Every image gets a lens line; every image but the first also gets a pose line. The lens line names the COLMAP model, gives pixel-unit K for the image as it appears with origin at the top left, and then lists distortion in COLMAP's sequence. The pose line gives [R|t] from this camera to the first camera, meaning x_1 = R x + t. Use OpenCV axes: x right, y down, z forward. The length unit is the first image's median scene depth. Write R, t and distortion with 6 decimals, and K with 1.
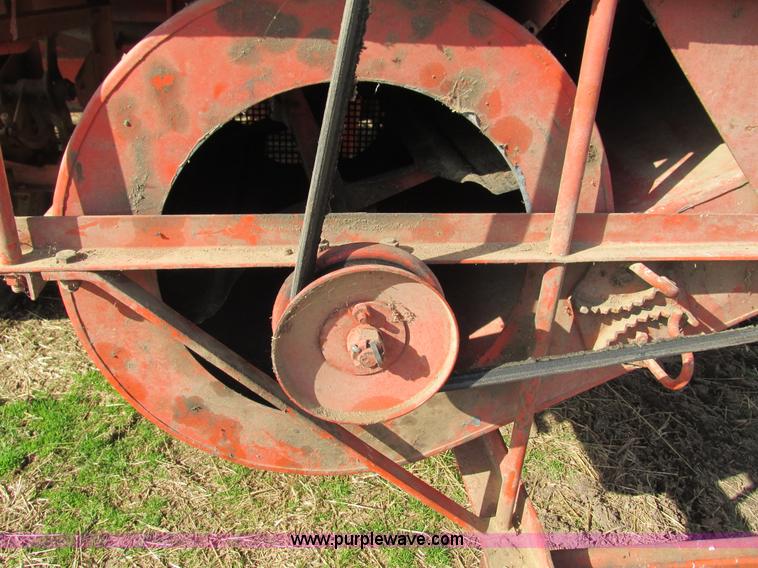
lens RADIAL K [[622.6, 0, 379.0], [0, 622.6, 284.0], [0, 0, 1]] dist [-0.051591, 0.016913]
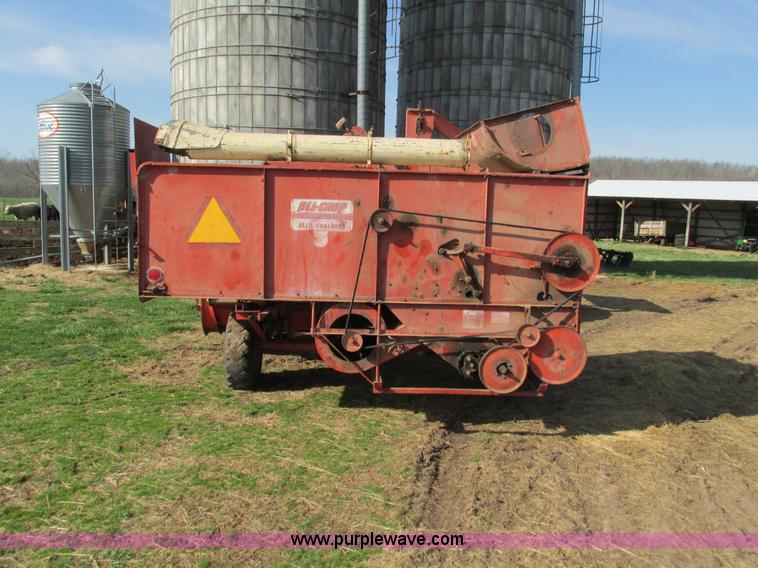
lens RADIAL K [[622.6, 0, 379.0], [0, 622.6, 284.0], [0, 0, 1]] dist [-0.051591, 0.016913]
pose [[0.996666, -0.001091, -0.081577, 1.014385], [-0.028269, 0.933348, -0.357858, 2.330514], [0.076530, 0.358971, 0.930206, -7.026570]]
